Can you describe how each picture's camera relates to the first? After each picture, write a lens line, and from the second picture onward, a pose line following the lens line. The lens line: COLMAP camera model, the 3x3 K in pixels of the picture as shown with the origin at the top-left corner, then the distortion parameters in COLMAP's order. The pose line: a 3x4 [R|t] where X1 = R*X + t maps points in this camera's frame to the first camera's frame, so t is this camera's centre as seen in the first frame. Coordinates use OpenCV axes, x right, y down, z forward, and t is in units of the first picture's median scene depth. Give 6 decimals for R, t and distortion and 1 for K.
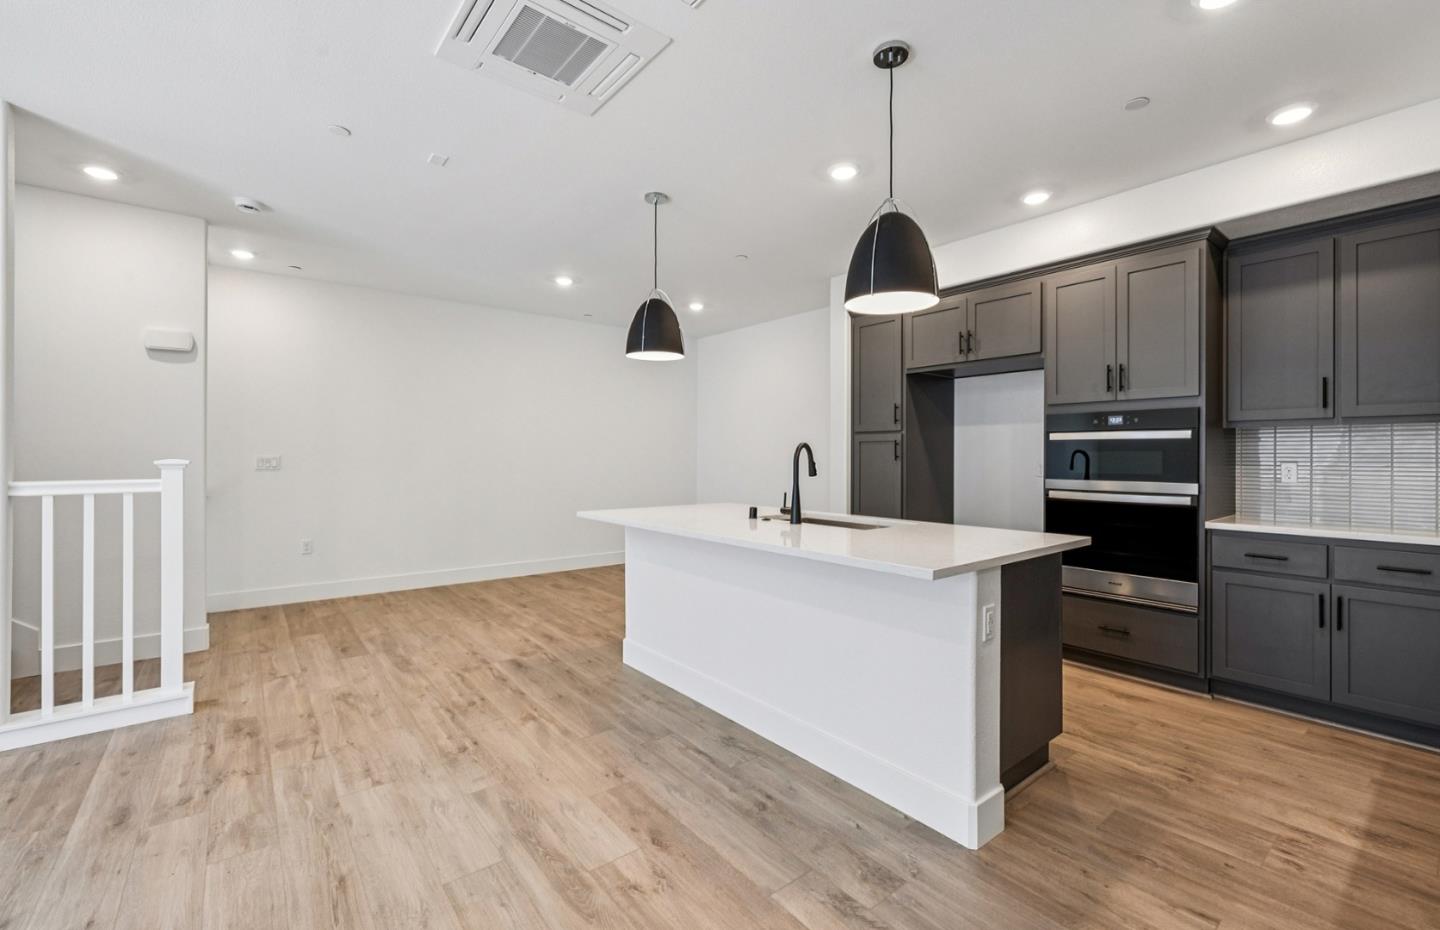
lens RADIAL K [[614.4, 0, 718.2], [0, 614.4, 453.3], [0, 0, 1]] dist [0.001505, -0.000528]
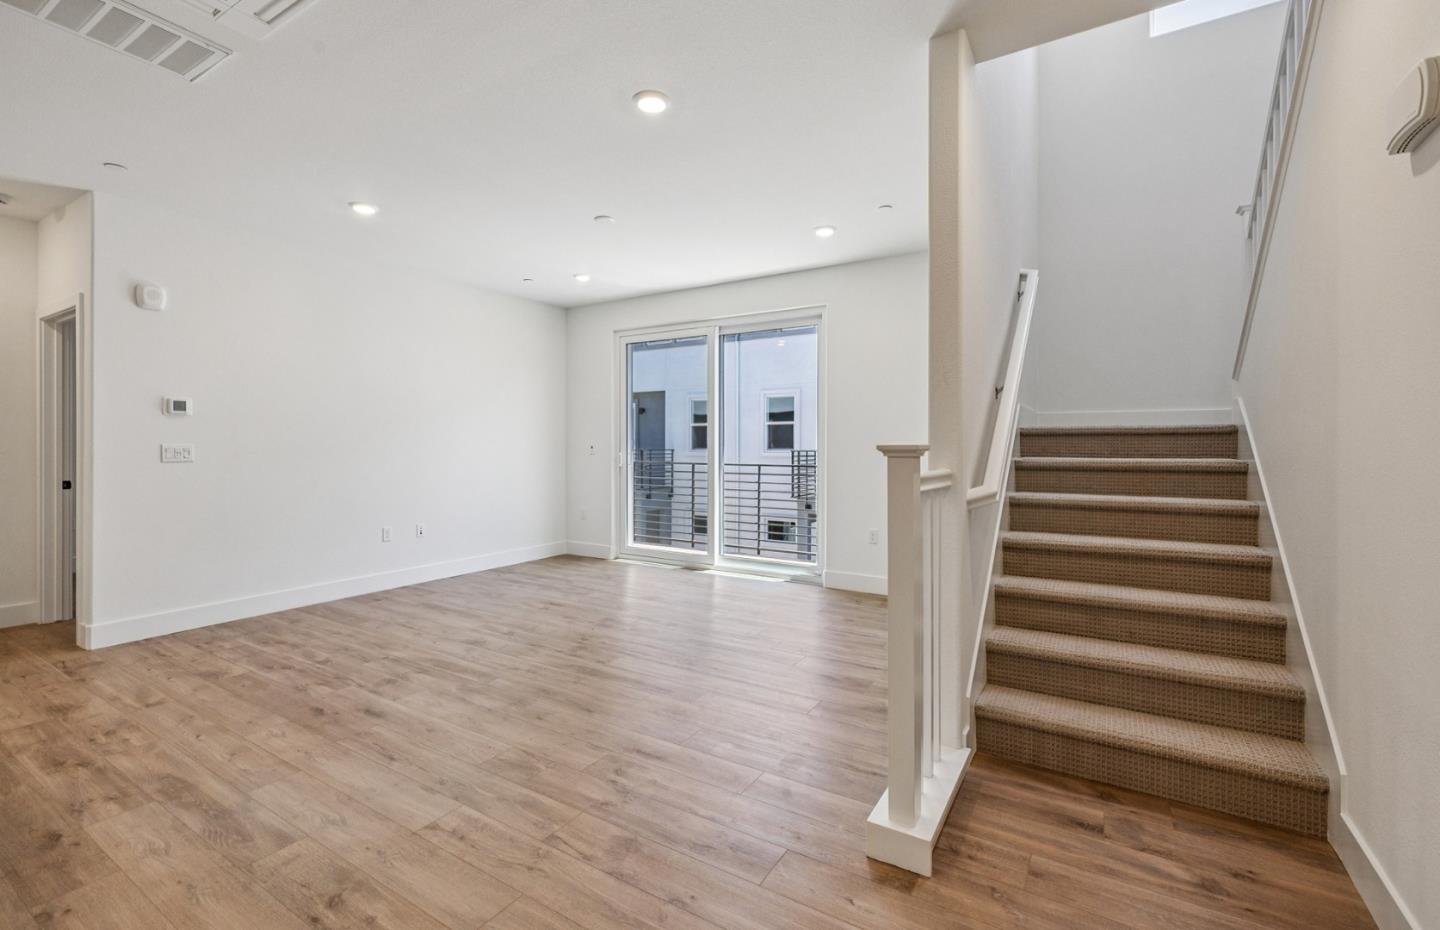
lens RADIAL K [[614.4, 0, 722.7], [0, 614.4, 451.0], [0, 0, 1]] dist [0.001505, -0.000528]
pose [[-0.938758, -0.002908, -0.344564, -0.508931], [-0.003787, 0.999991, 0.001879, 0.016166], [0.344556, 0.003069, -0.938761, 1.539885]]
